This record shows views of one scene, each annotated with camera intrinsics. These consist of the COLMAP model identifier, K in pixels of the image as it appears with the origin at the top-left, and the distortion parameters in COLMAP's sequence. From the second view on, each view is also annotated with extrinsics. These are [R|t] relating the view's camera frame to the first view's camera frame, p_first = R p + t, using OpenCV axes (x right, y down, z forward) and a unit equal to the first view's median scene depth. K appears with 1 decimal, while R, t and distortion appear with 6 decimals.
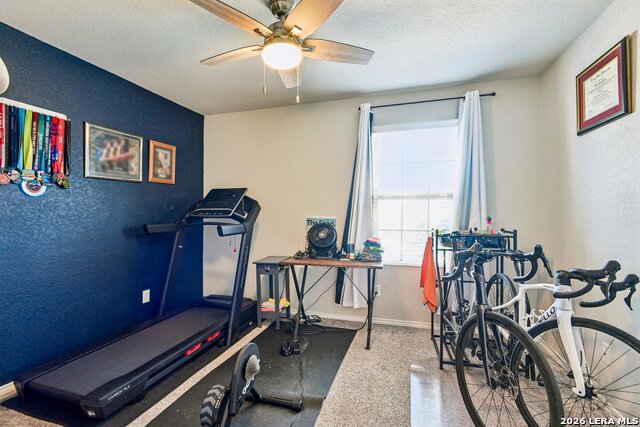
lens RADIAL K [[296.5, 0, 318.4], [0, 296.5, 213.5], [0, 0, 1]] dist [-0.012498, -0.004736]
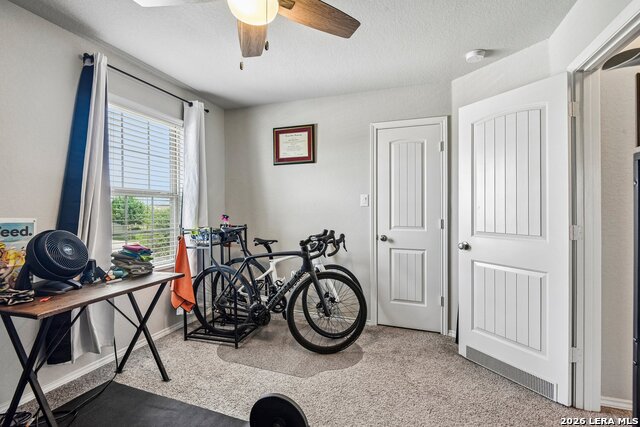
lens RADIAL K [[296.5, 0, 320.6], [0, 296.5, 213.9], [0, 0, 1]] dist [-0.012498, -0.004736]
pose [[0.021928, -0.007020, 0.999735, -0.694340], [0.002578, 0.999972, 0.006965, -0.000296], [-0.999756, 0.002425, 0.021945, 0.621319]]
